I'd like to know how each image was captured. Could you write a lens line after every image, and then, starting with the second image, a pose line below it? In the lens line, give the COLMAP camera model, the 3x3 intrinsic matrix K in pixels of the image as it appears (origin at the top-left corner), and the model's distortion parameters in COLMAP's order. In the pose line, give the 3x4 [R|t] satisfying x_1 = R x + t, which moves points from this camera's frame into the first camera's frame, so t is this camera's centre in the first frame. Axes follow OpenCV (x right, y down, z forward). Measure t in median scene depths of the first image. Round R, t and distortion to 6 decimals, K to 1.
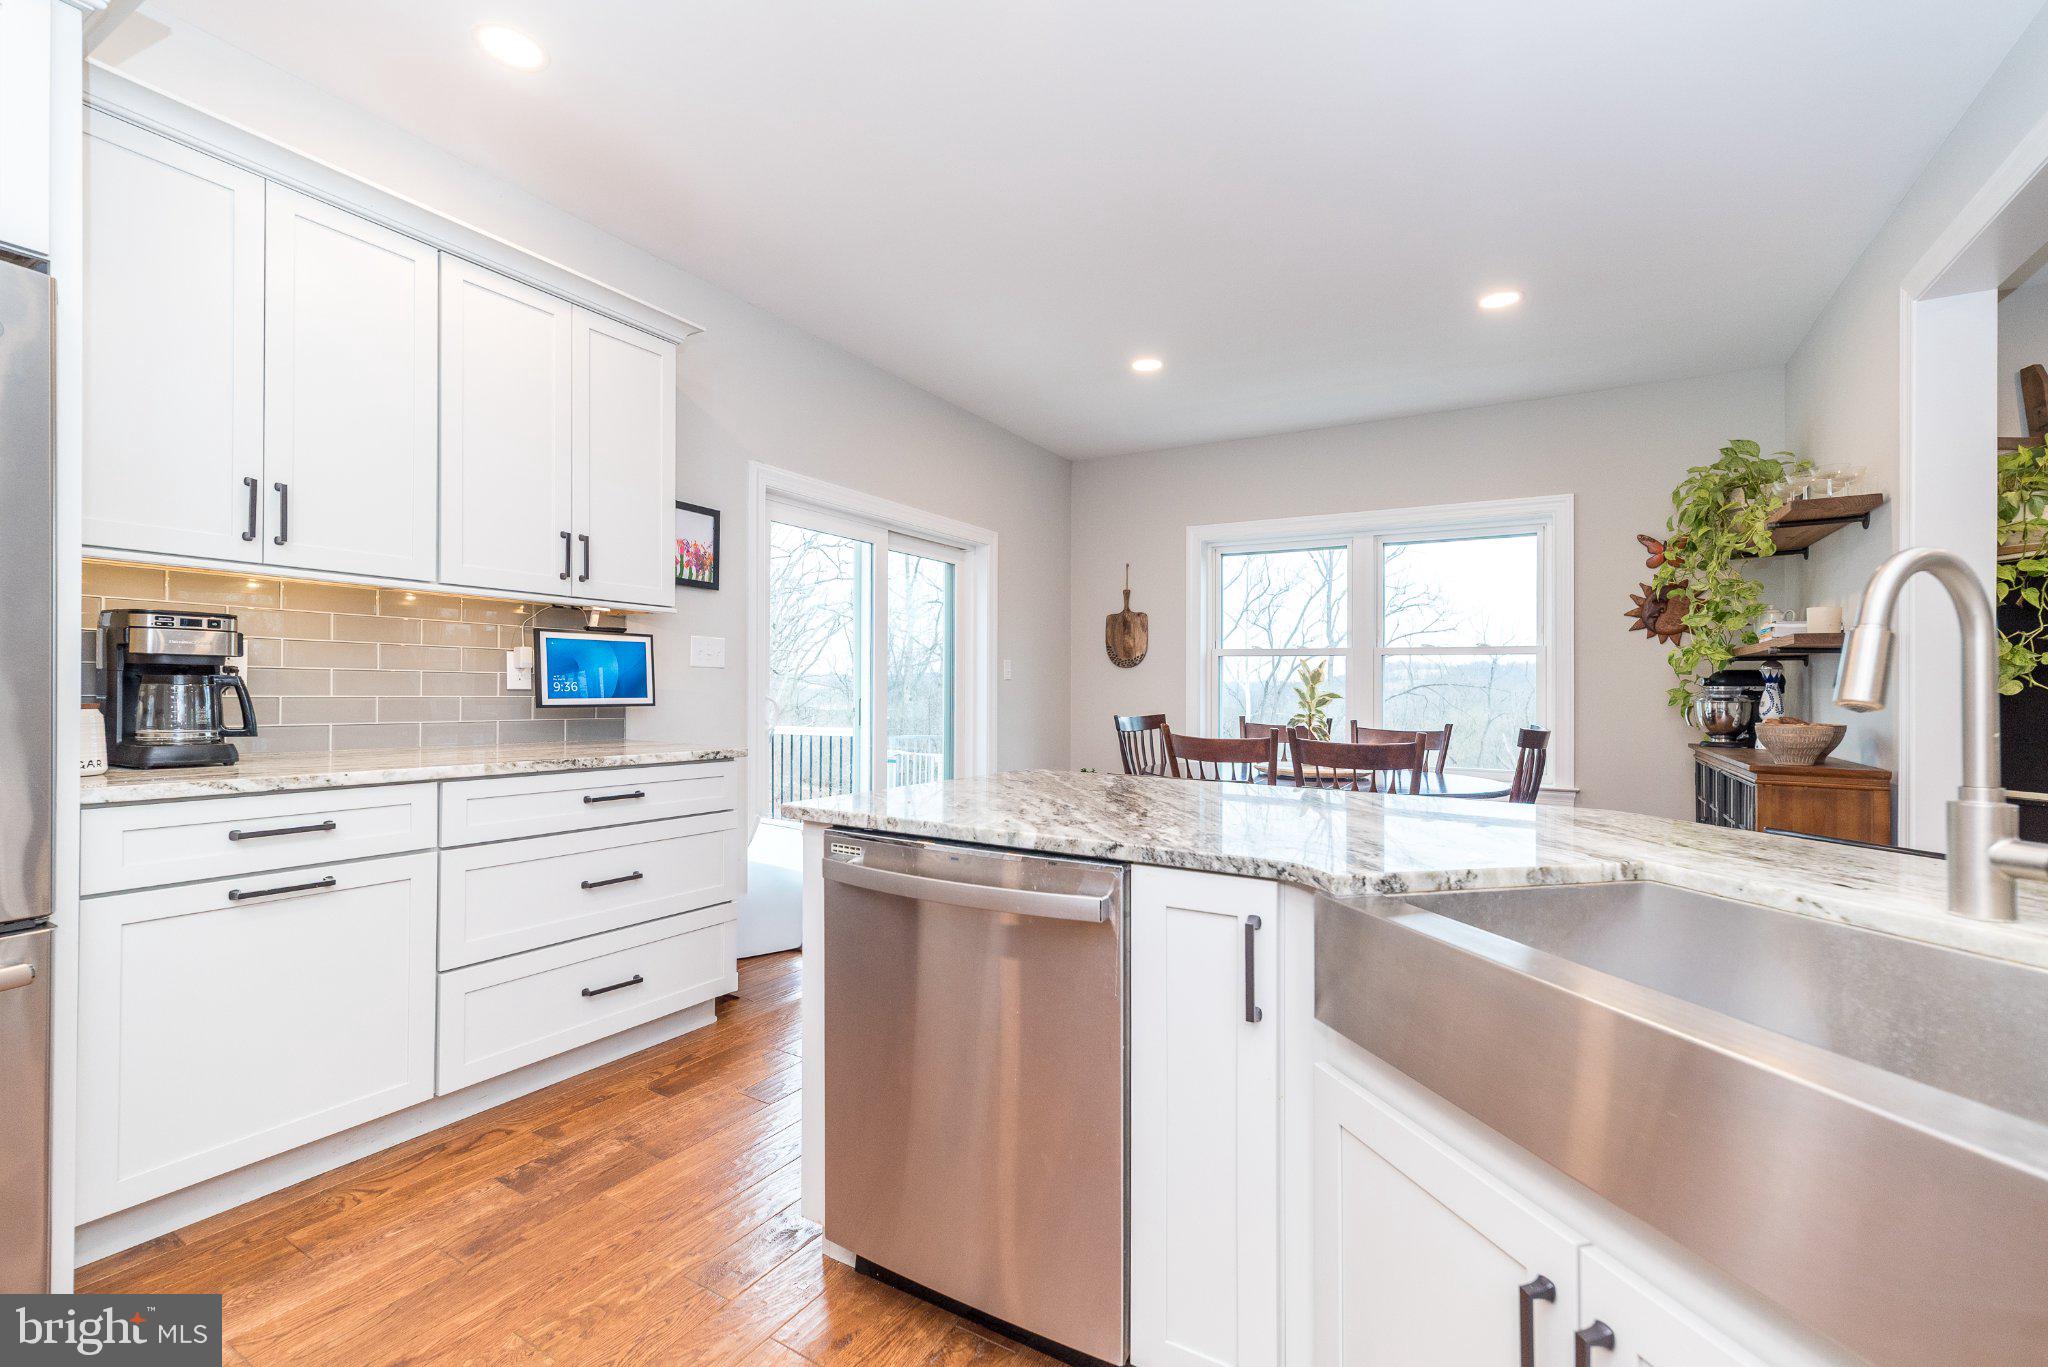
lens RADIAL K [[894.5, 0, 1019.6], [0, 894.5, 681.7], [0, 0, 1]] dist [0.001024, 0.000014]
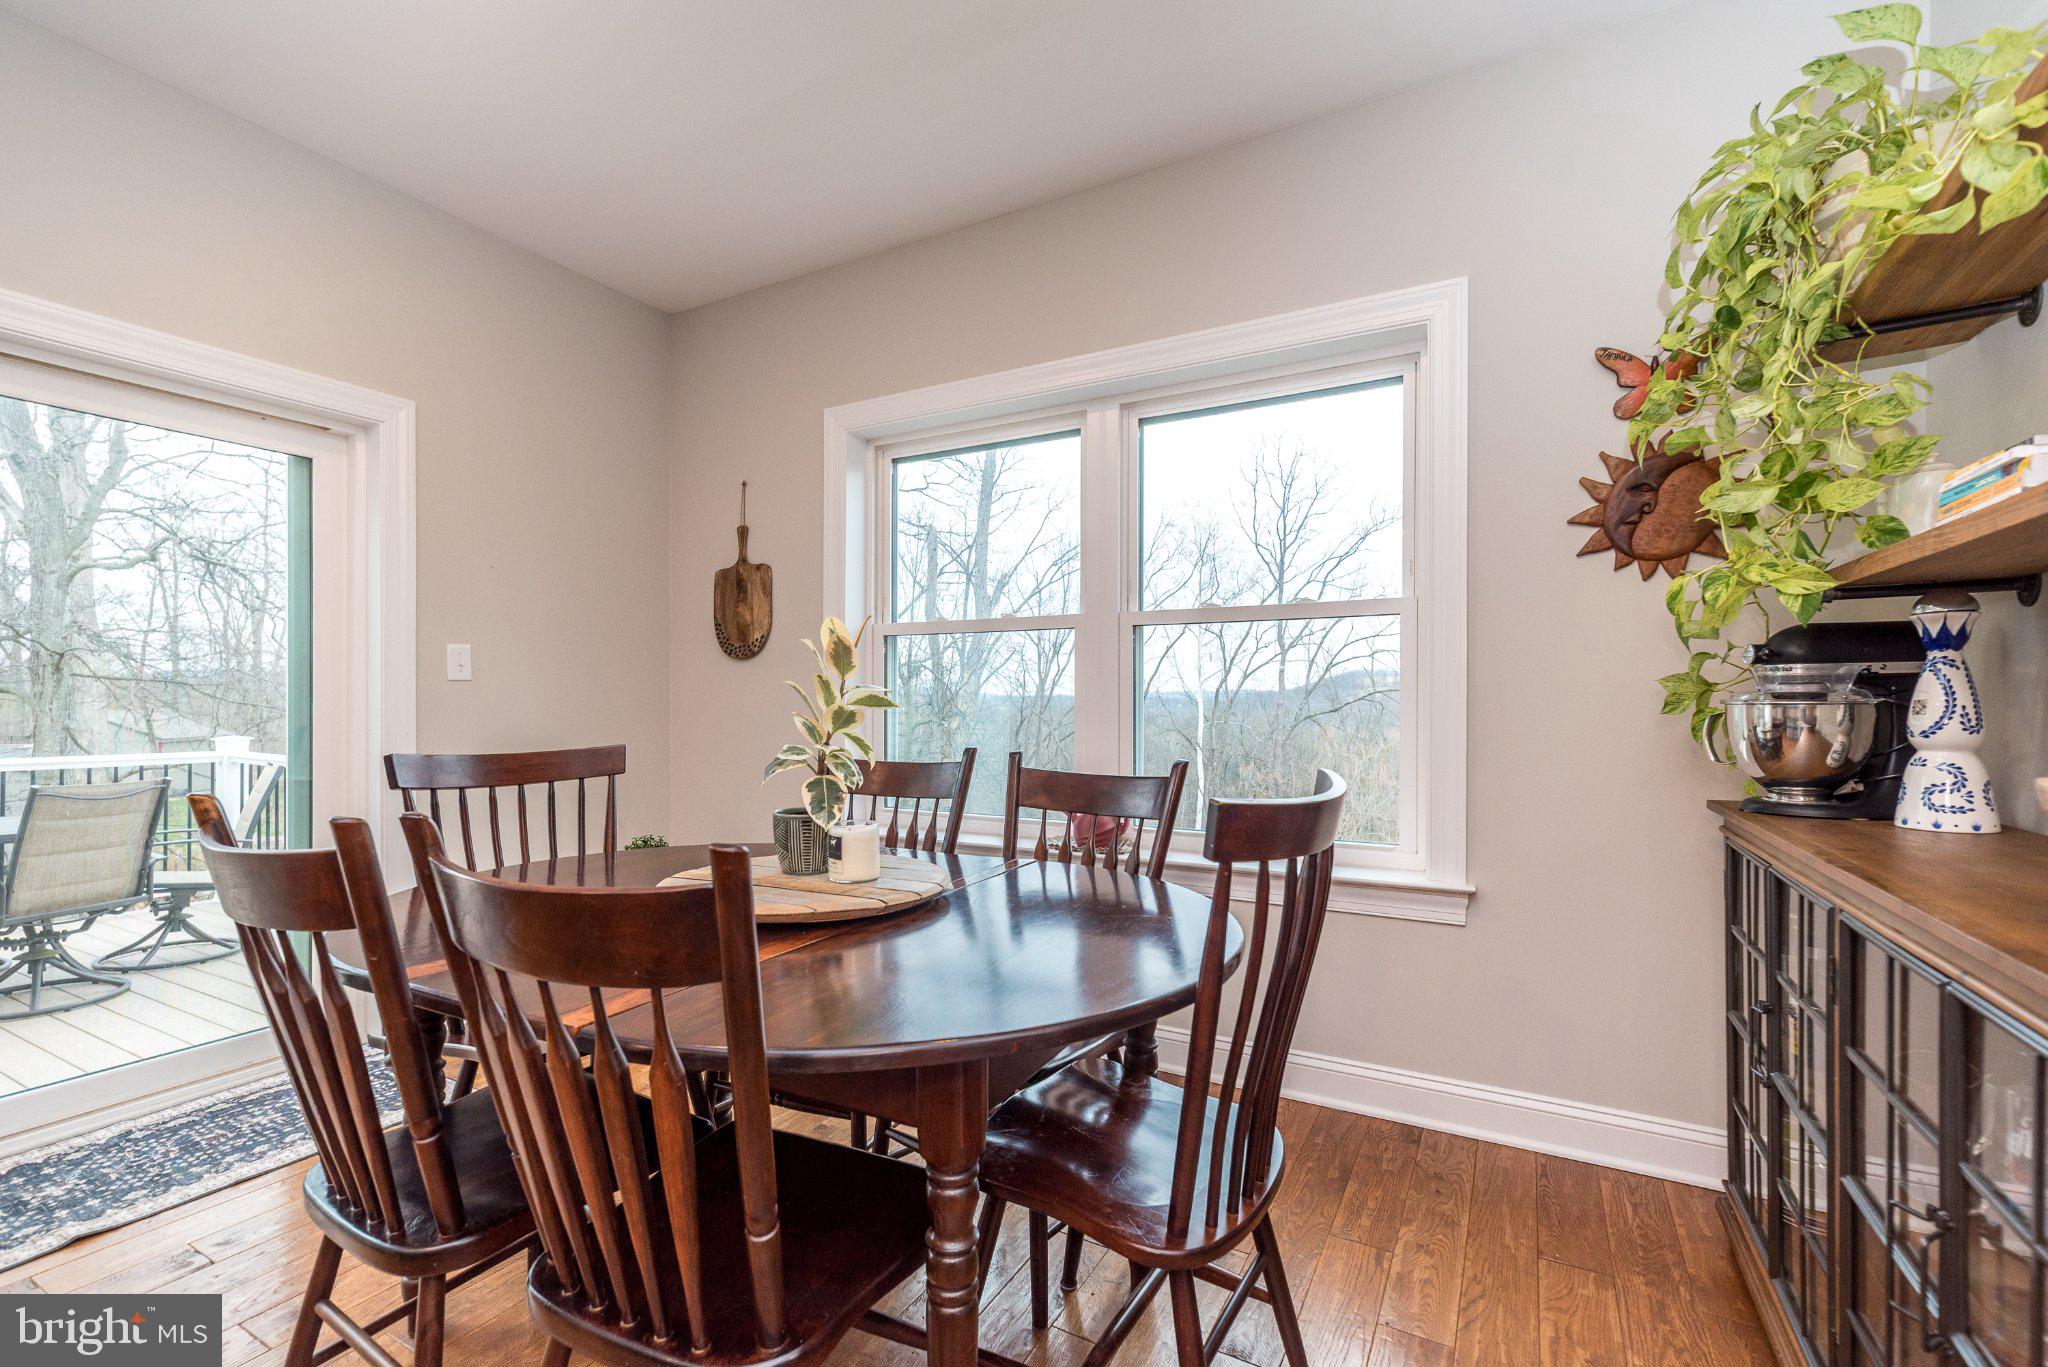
lens RADIAL K [[898.9, 0, 1020.7], [0, 898.9, 721.3], [0, 0, 1]] dist [0.000999, 0.000057]
pose [[0.999329, -0.013903, 0.033896, 0.402981], [0.012876, 0.999456, 0.030356, 0.013273], [-0.034300, -0.029900, 0.998964, 0.580469]]
